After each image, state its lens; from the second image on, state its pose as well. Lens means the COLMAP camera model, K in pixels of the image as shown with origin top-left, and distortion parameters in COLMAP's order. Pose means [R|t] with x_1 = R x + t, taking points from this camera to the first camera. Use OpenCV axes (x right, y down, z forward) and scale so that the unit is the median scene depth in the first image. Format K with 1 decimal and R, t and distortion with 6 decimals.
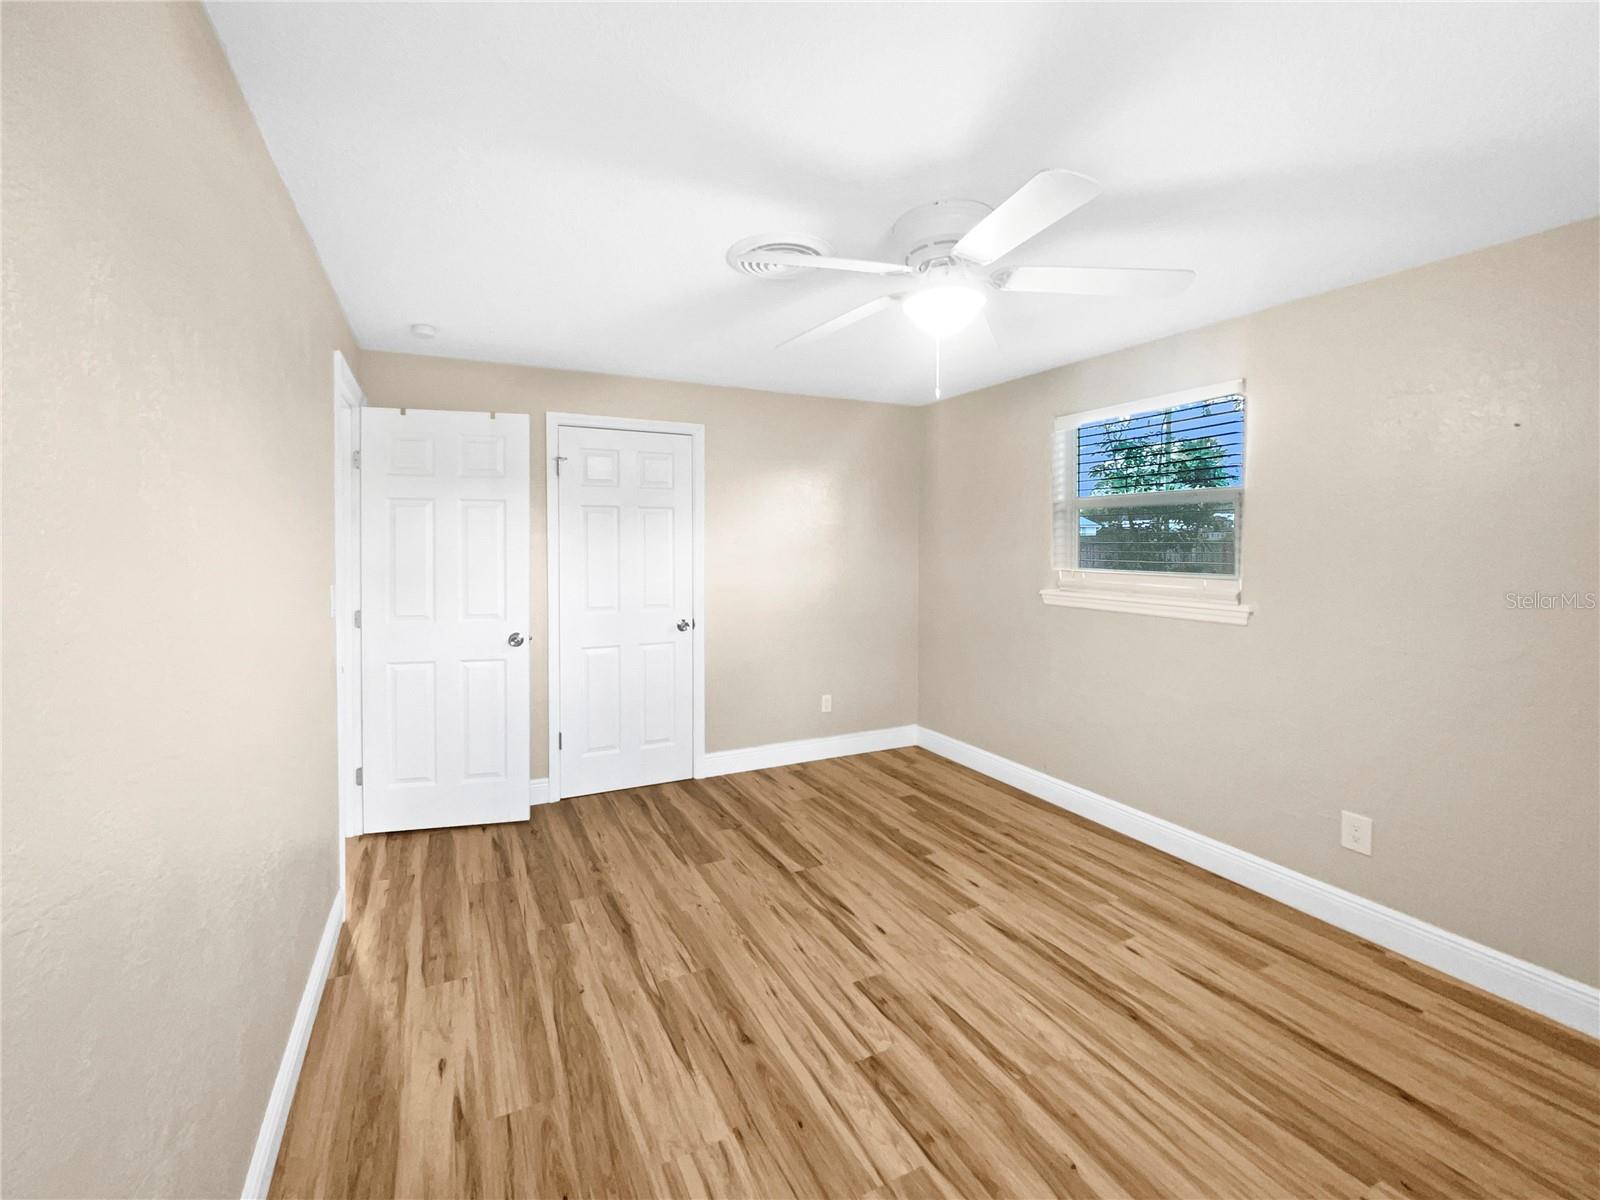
lens RADIAL K [[686.1, 0, 795.0], [0, 686.1, 571.2], [0, 0, 1]] dist [-0.000484, 0.016794]
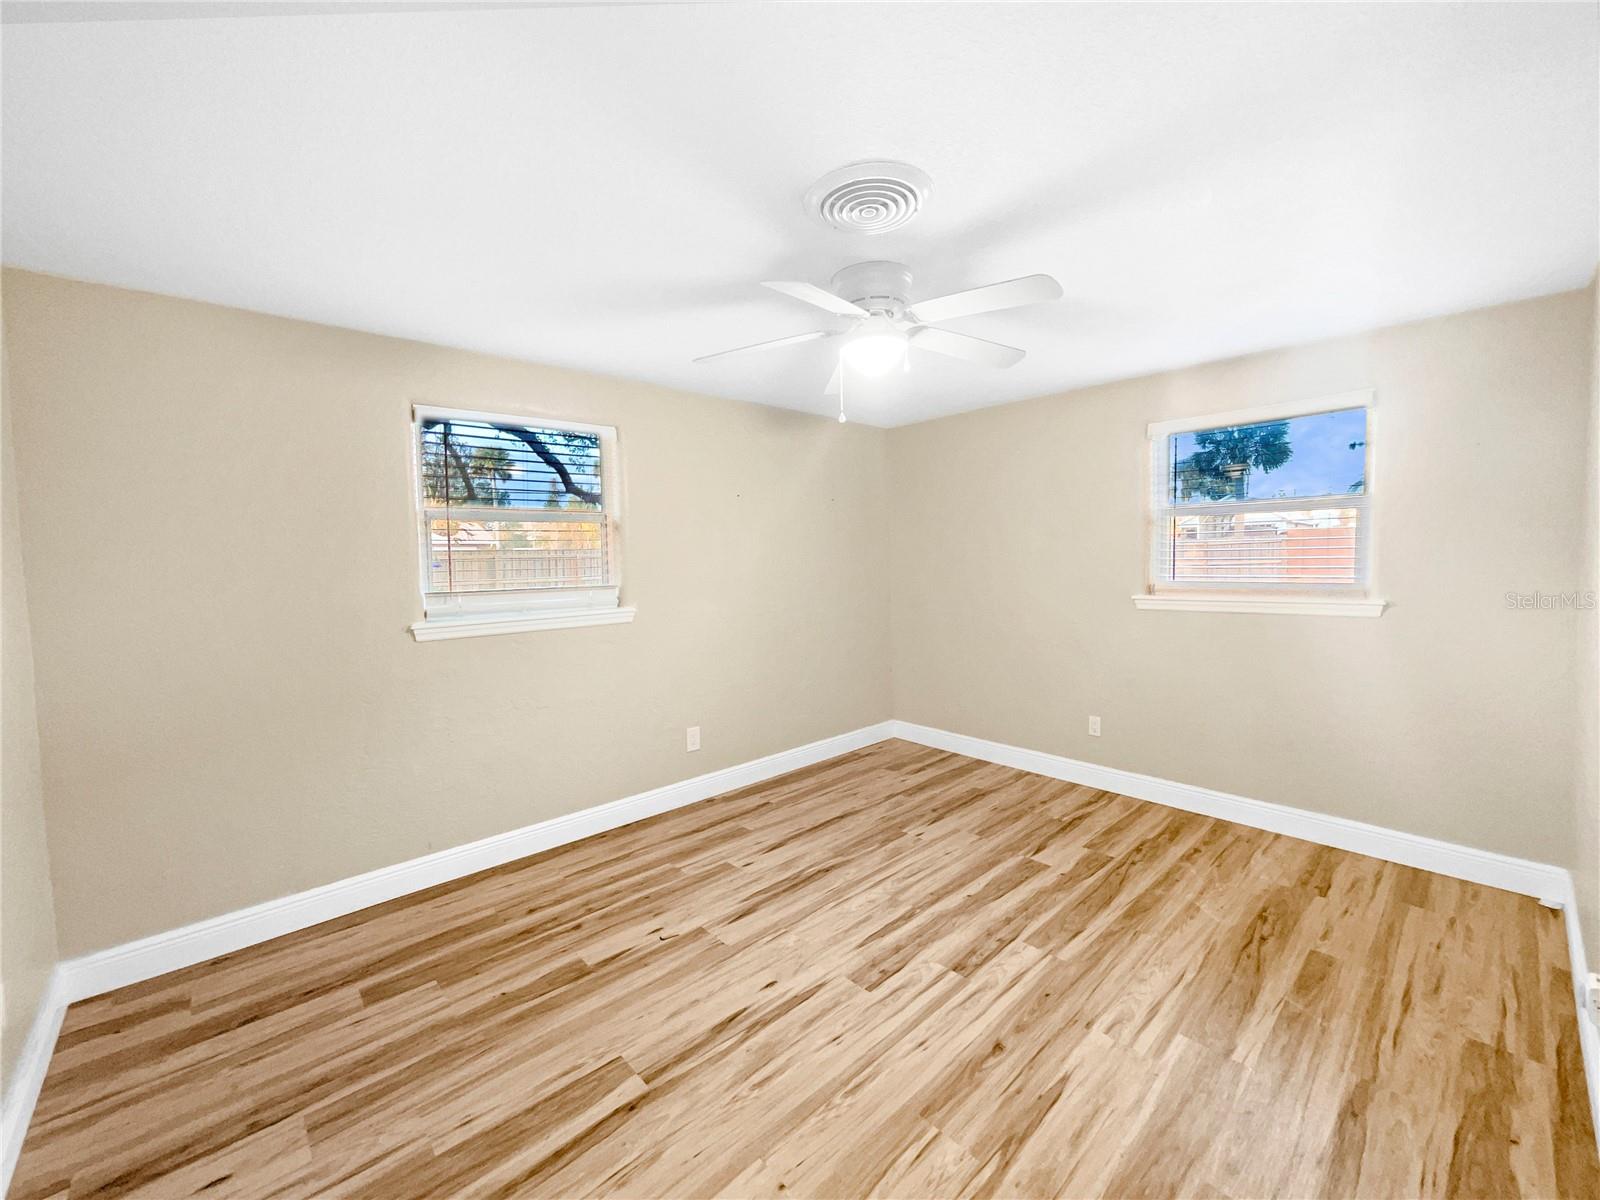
lens RADIAL K [[637.9, 0, 800.0], [0, 637.9, 600.0], [0, 0, 1]] dist [0.000491, 0.013518]
pose [[-0.263641, -0.057914, 0.962881, -0.721299], [0.057499, 0.995478, 0.075618, -0.044058], [-0.962906, 0.075301, -0.259118, 1.243025]]
